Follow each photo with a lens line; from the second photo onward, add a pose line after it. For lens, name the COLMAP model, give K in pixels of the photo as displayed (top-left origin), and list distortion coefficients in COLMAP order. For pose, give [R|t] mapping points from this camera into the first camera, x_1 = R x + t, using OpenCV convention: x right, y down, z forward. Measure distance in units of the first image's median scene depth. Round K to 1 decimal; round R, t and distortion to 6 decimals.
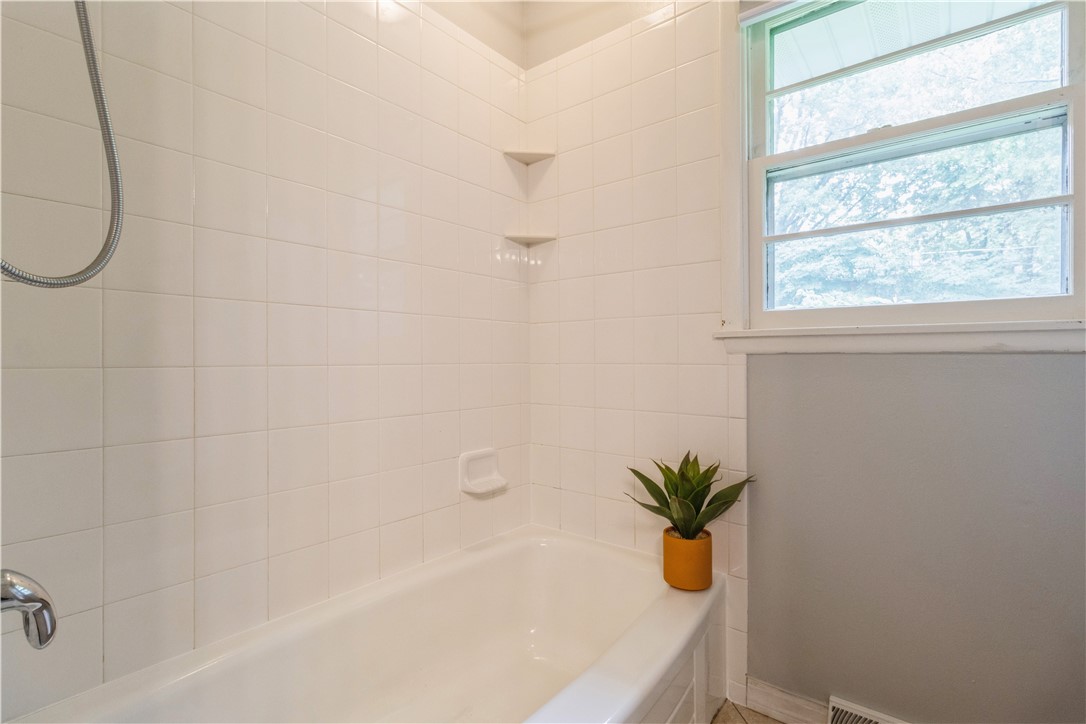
lens RADIAL K [[504.3, 0, 539.9], [0, 504.3, 343.5], [0, 0, 1]] dist [-0.000539, 0.000100]
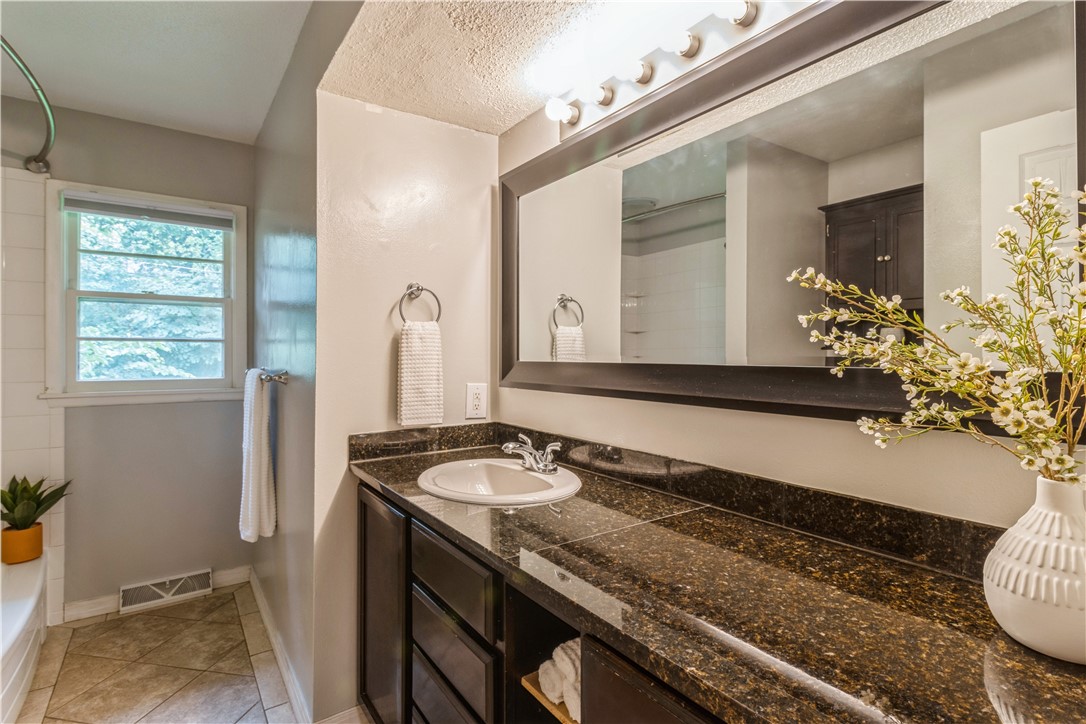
lens RADIAL K [[539.6, 0, 537.3], [0, 539.6, 344.2], [0, 0, 1]] dist [-0.001773, -0.000342]
pose [[0.271892, 0.000217, 0.962328, -0.857362], [-0.008725, 0.999959, 0.002239, -0.202450], [-0.962288, -0.009005, 0.271883, -0.951268]]
